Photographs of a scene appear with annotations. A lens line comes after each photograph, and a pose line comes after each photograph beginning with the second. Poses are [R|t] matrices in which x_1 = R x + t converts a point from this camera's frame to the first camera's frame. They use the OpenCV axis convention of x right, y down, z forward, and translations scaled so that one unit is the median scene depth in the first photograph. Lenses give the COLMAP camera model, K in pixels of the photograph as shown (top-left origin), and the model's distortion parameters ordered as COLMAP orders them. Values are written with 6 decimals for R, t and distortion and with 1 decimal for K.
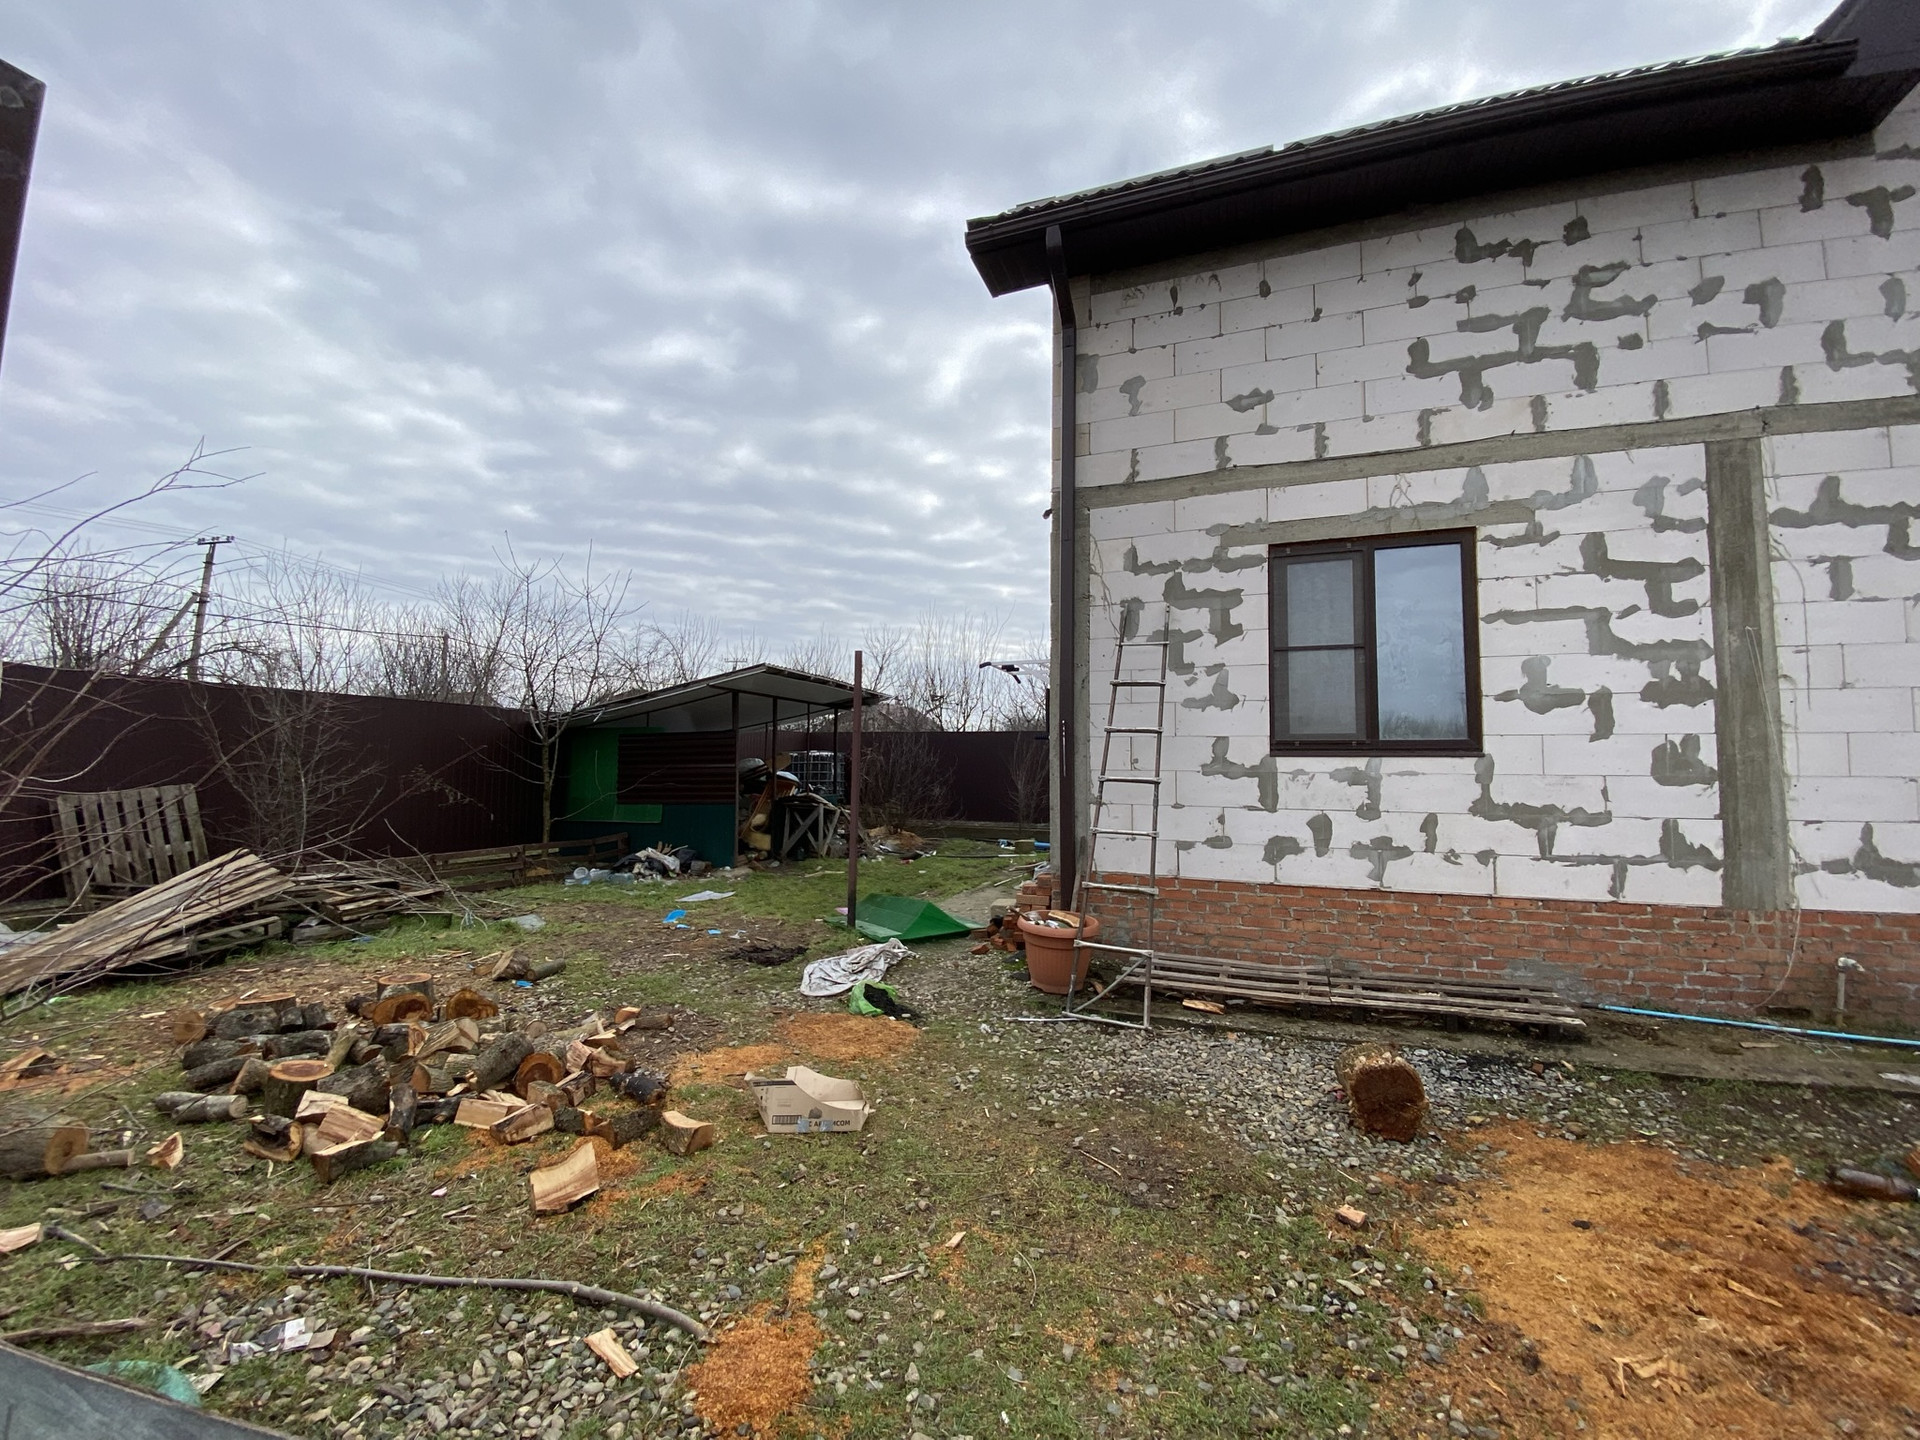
lens RADIAL K [[787.7, 0, 956.7], [0, 787.7, 722.2], [0, 0, 1]] dist [0.029045, -0.030840]
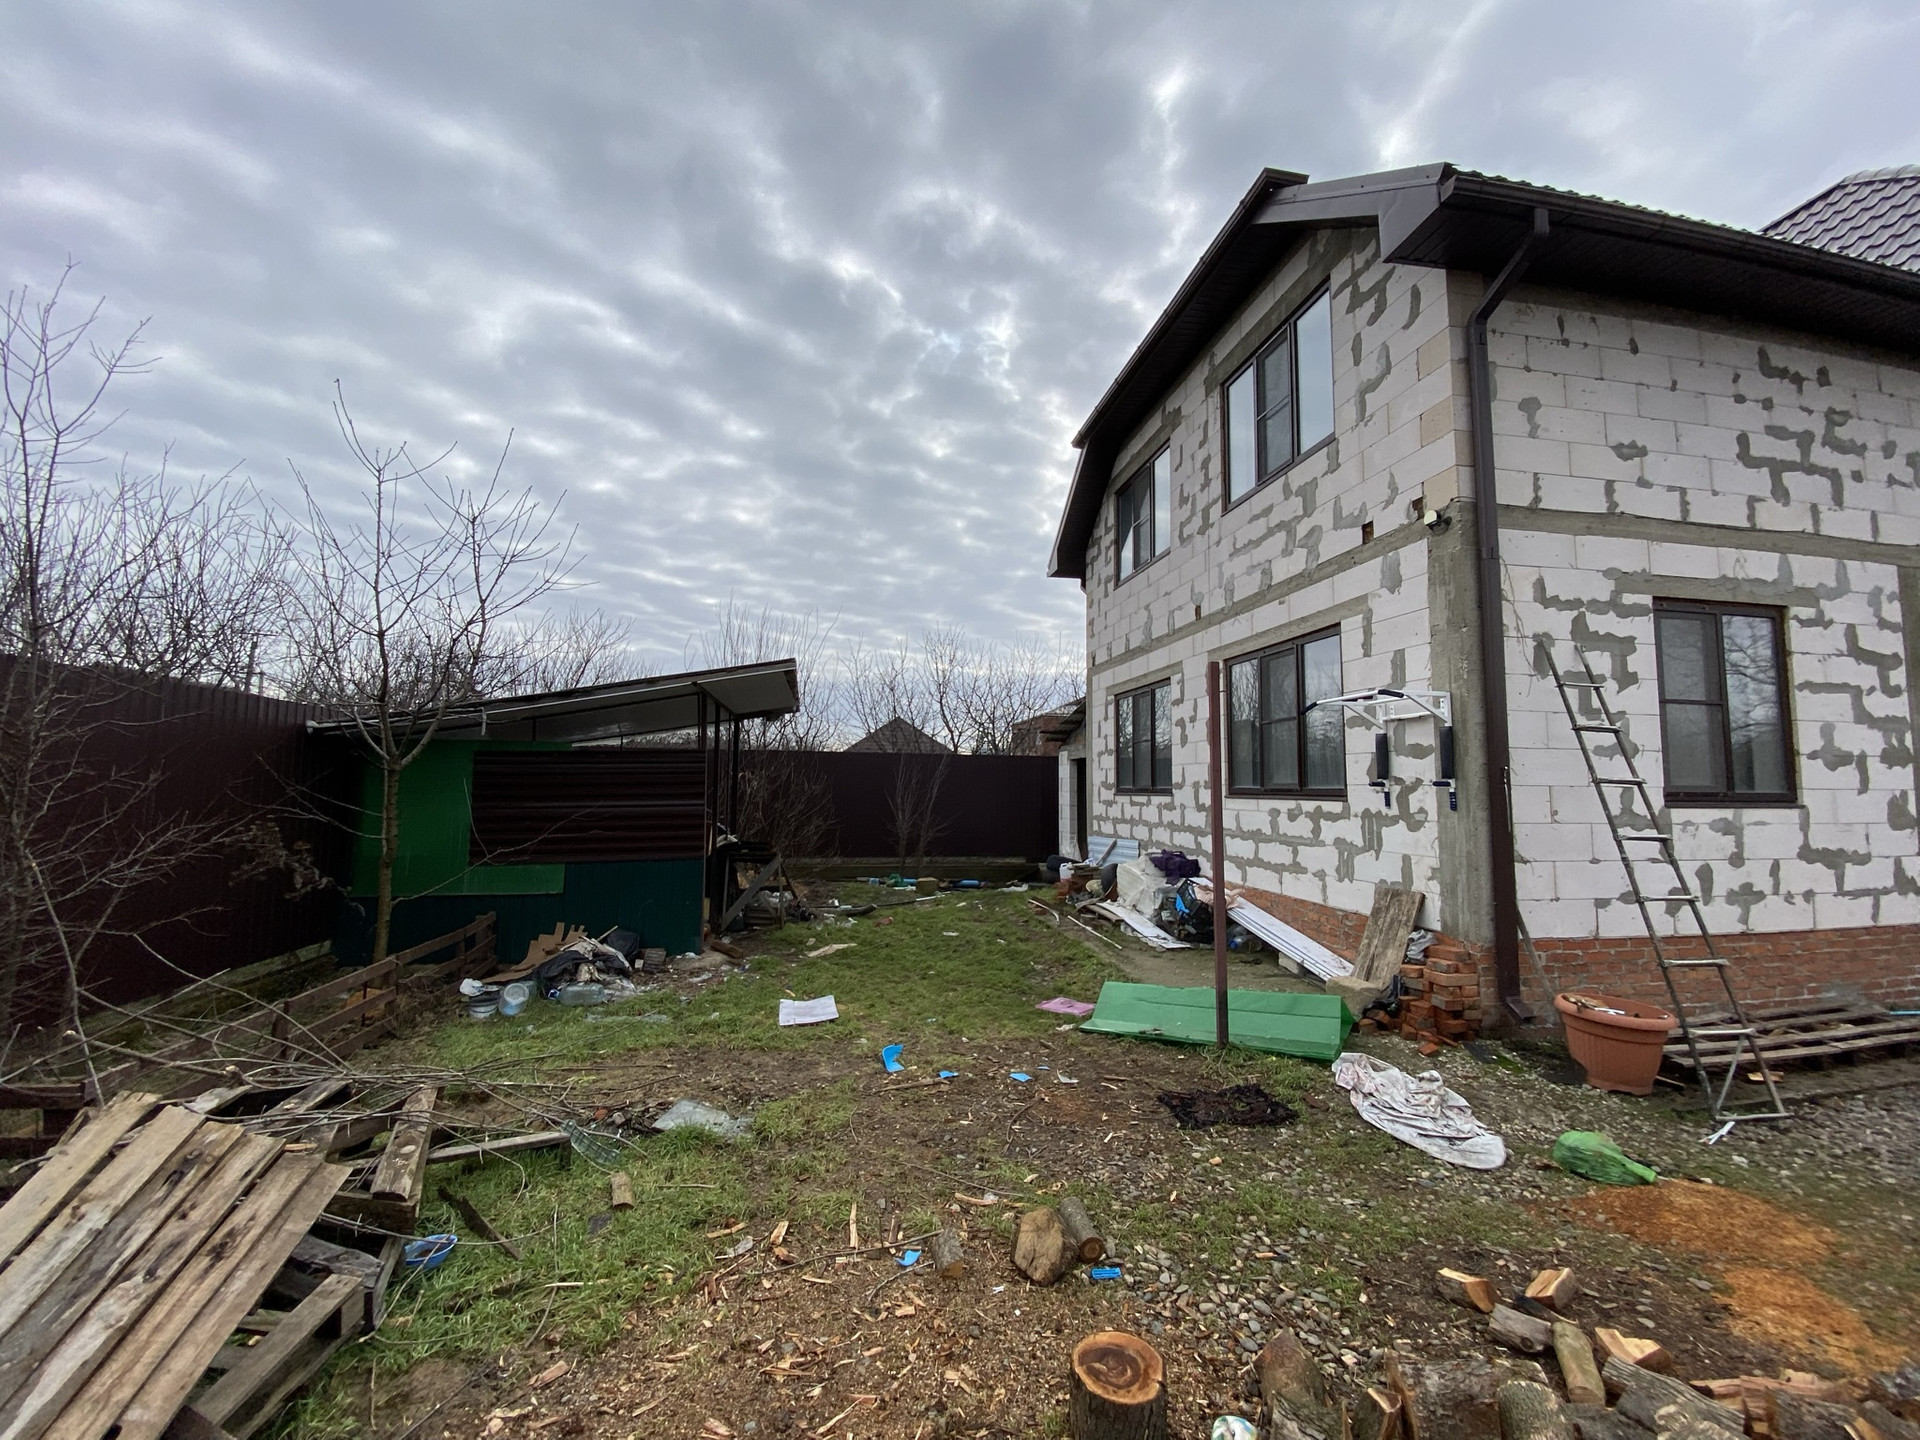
lens RADIAL K [[782.2, 0, 958.9], [0, 782.2, 718.4], [0, 0, 1]] dist [0.030496, -0.025655]
pose [[0.858788, 0.046821, 0.510188, -0.924683], [-0.034940, 0.998849, -0.032853, -0.005099], [-0.511139, 0.010388, 0.859435, 0.629127]]
